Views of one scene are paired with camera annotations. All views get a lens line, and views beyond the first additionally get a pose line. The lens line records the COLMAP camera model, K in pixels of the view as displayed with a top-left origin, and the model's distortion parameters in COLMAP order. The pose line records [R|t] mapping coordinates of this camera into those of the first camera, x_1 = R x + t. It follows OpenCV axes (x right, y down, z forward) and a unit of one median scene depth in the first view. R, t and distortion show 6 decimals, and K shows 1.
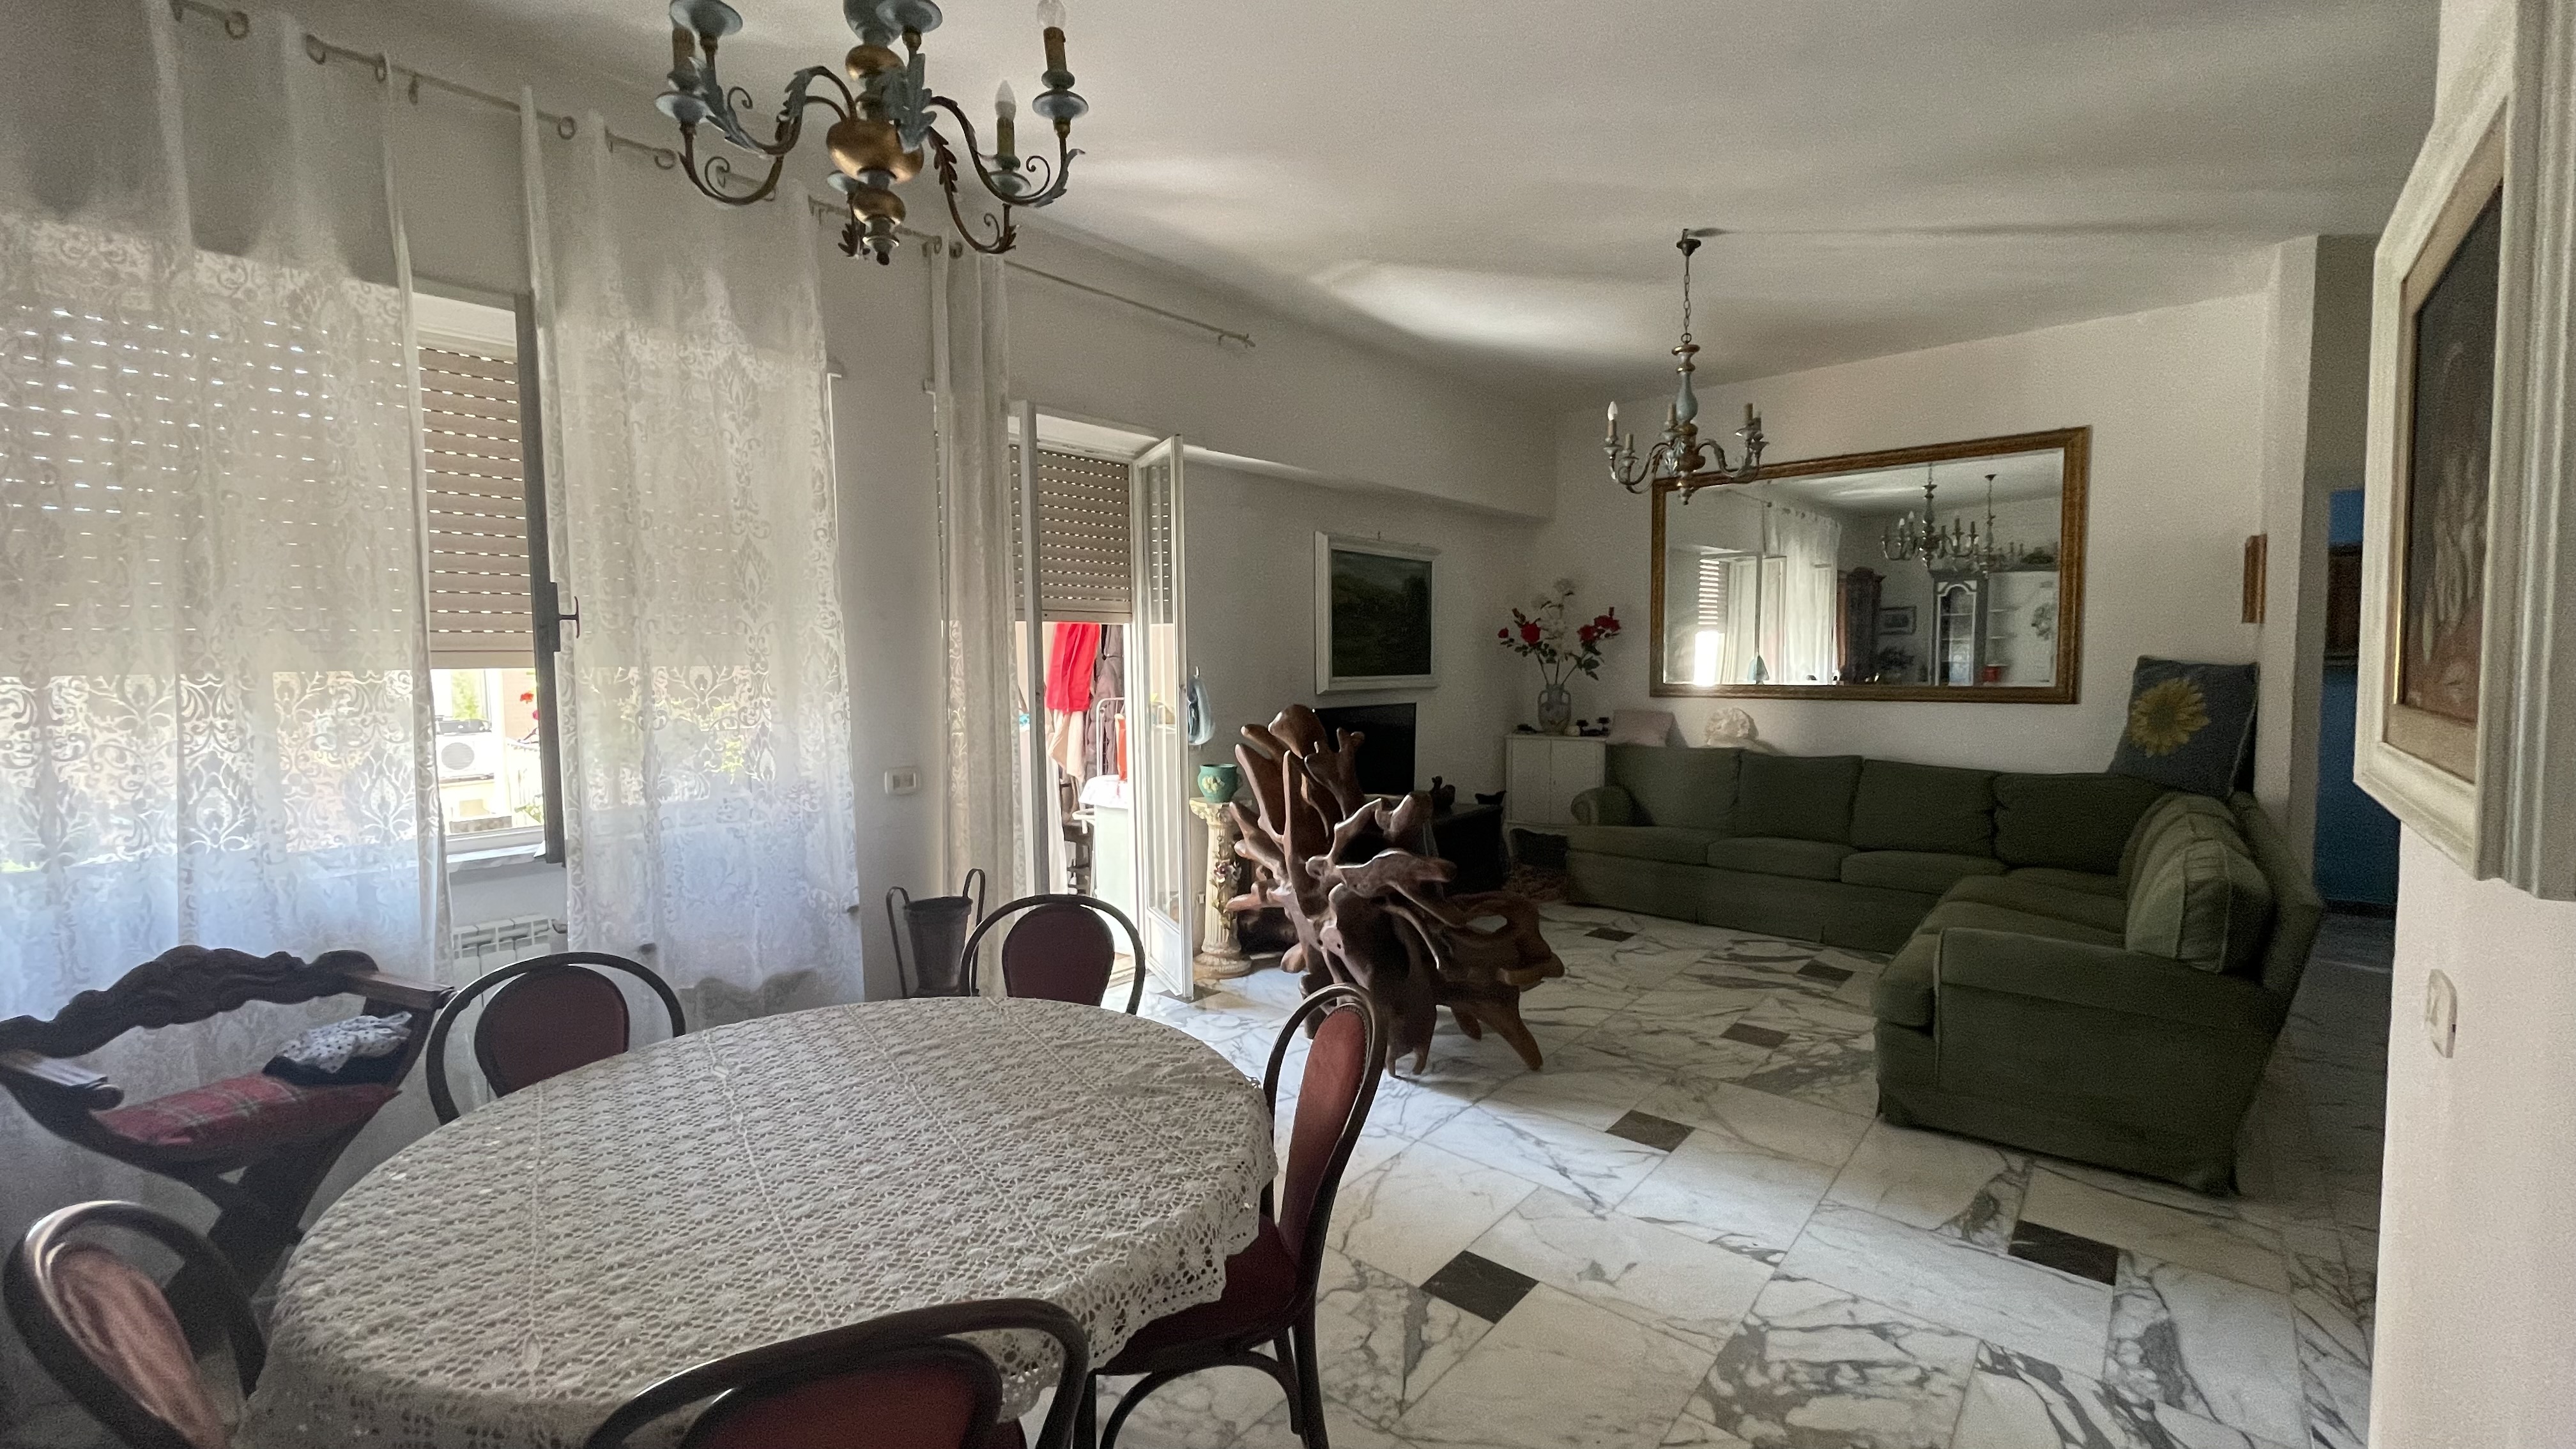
lens RADIAL K [[1037.7, 0, 1288.9], [0, 1037.7, 723.4], [0, 0, 1]] dist [-0.000953, 0.000412]
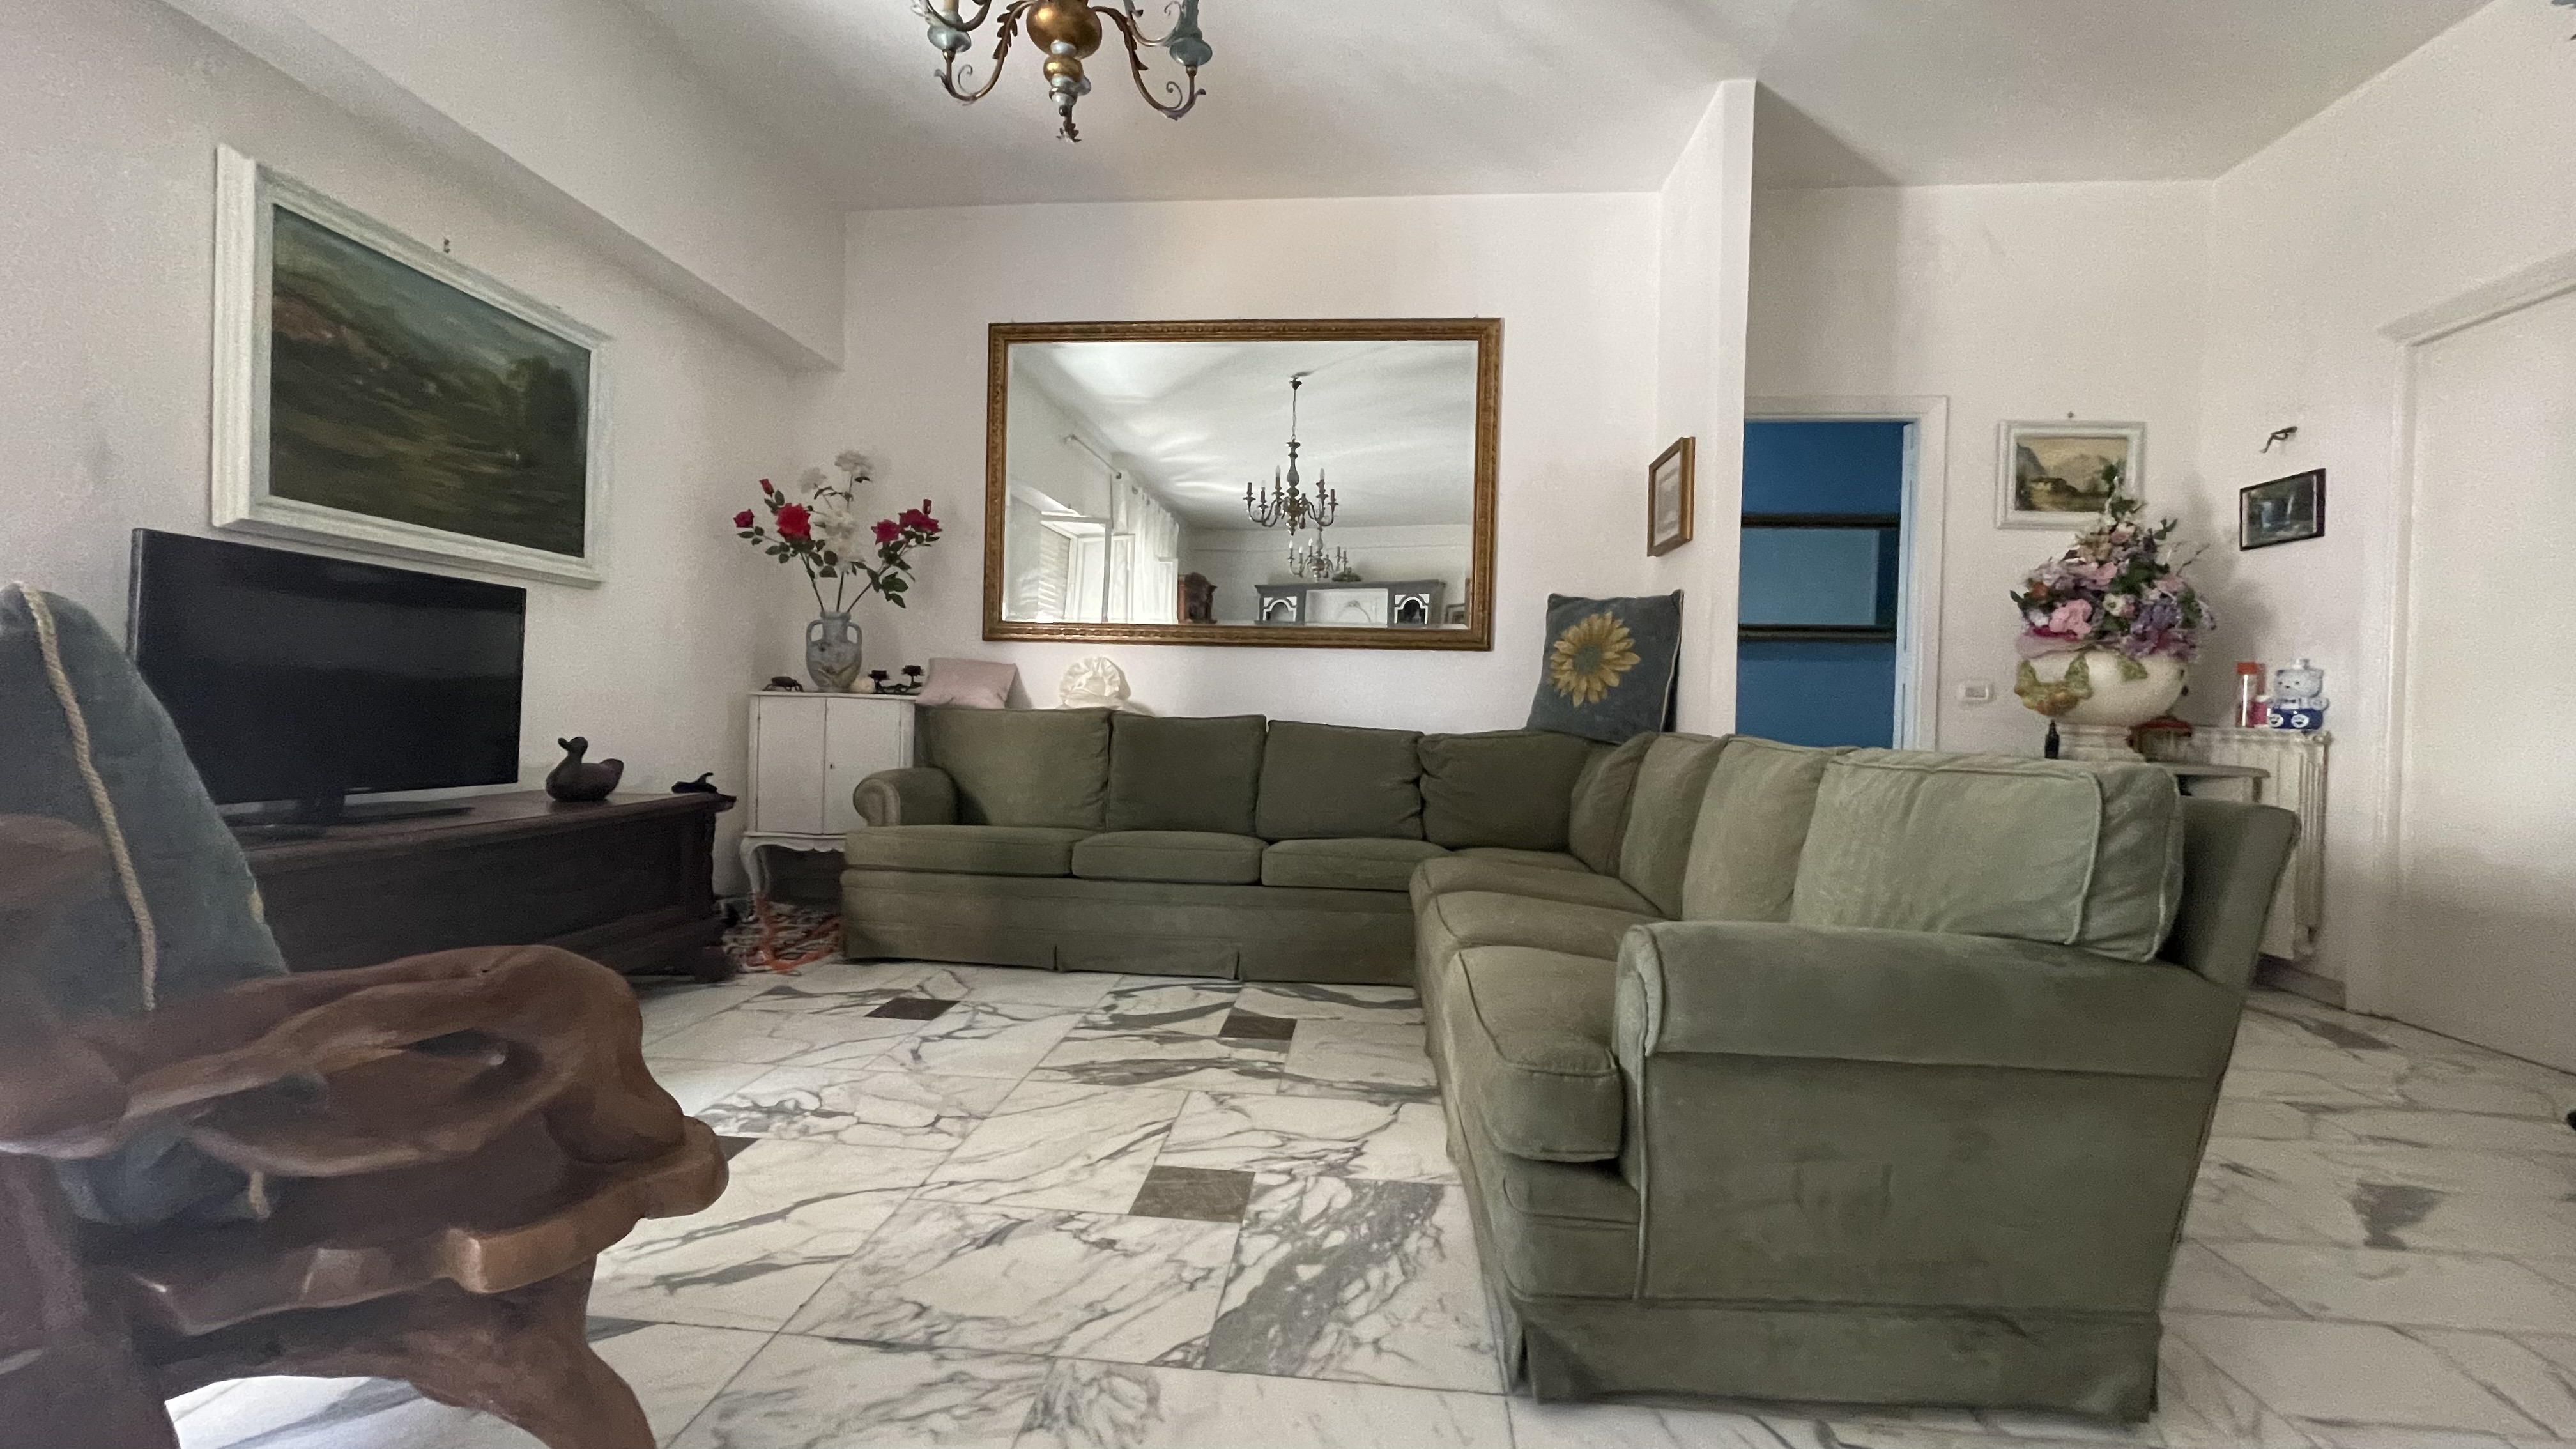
lens RADIAL K [[1037.7, 0, 1287.5], [0, 1037.7, 724.7], [0, 0, 1]] dist [-0.000953, 0.000412]
pose [[0.811268, 0.022535, 0.584241, 0.160062], [0.003808, 0.999032, -0.043823, 0.084159], [-0.584663, 0.037777, 0.810397, 0.471191]]
